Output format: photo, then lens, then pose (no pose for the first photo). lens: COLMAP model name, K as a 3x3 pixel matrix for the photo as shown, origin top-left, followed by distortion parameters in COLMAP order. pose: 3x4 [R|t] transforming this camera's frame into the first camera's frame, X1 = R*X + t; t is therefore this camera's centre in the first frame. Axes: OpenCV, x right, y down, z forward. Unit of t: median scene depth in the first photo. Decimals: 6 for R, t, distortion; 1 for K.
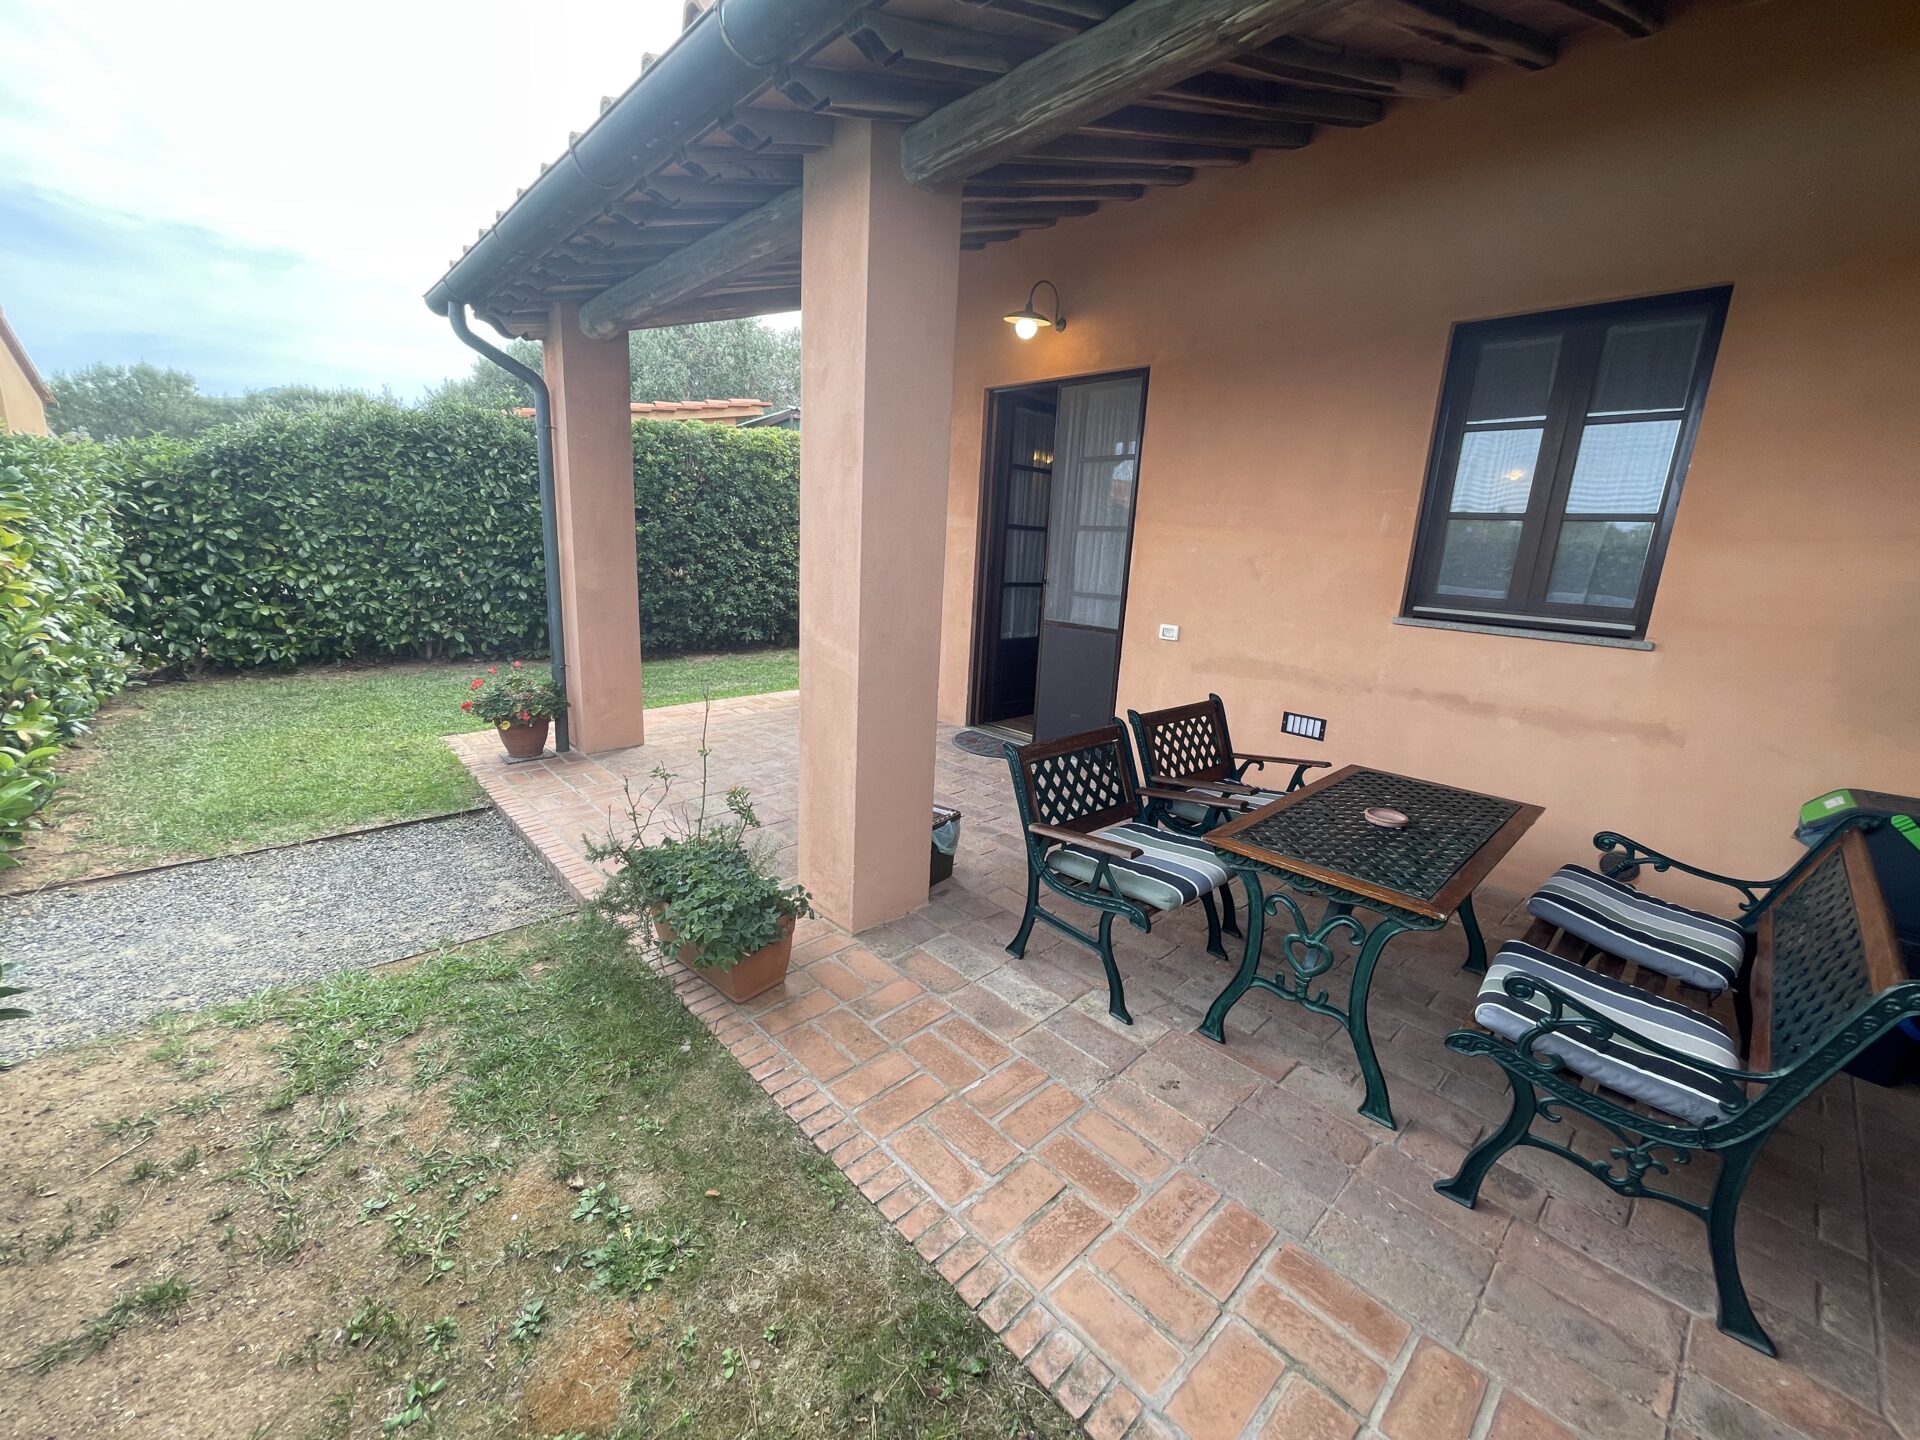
lens RADIAL K [[771.5, 0, 953.3], [0, 771.5, 717.2], [0, 0, 1]] dist [0.000936, -0.001615]
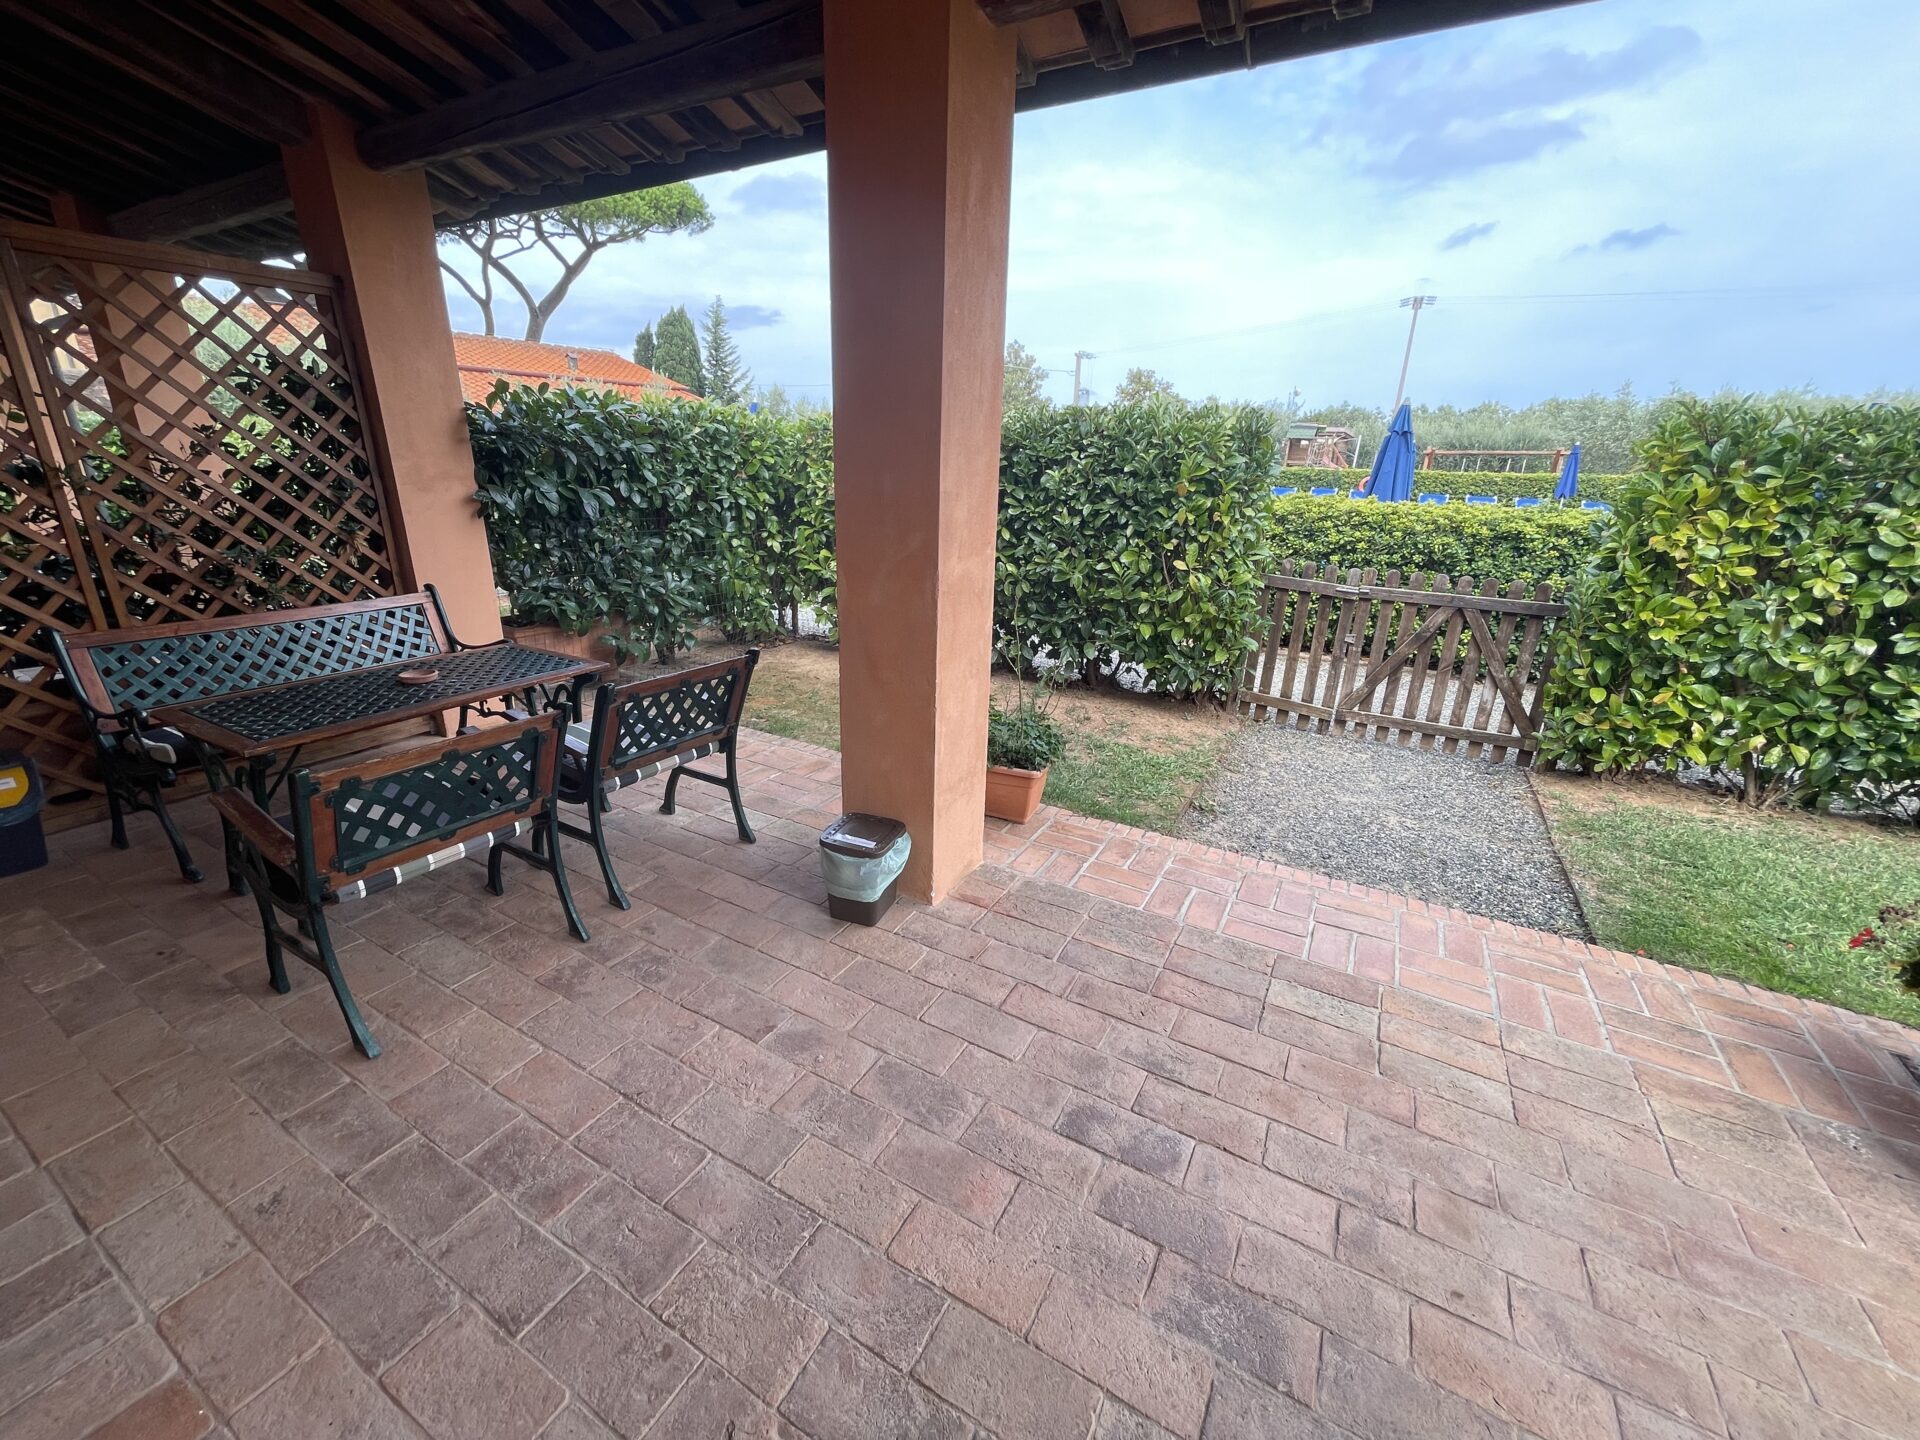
lens RADIAL K [[771.5, 0, 956.0], [0, 771.5, 716.4], [0, 0, 1]] dist [0.000936, -0.001615]
pose [[-0.951790, 0.030180, -0.305264, 0.113188], [-0.134022, 0.854229, 0.502326, -0.417596], [0.275925, 0.519020, -0.809001, 1.825419]]
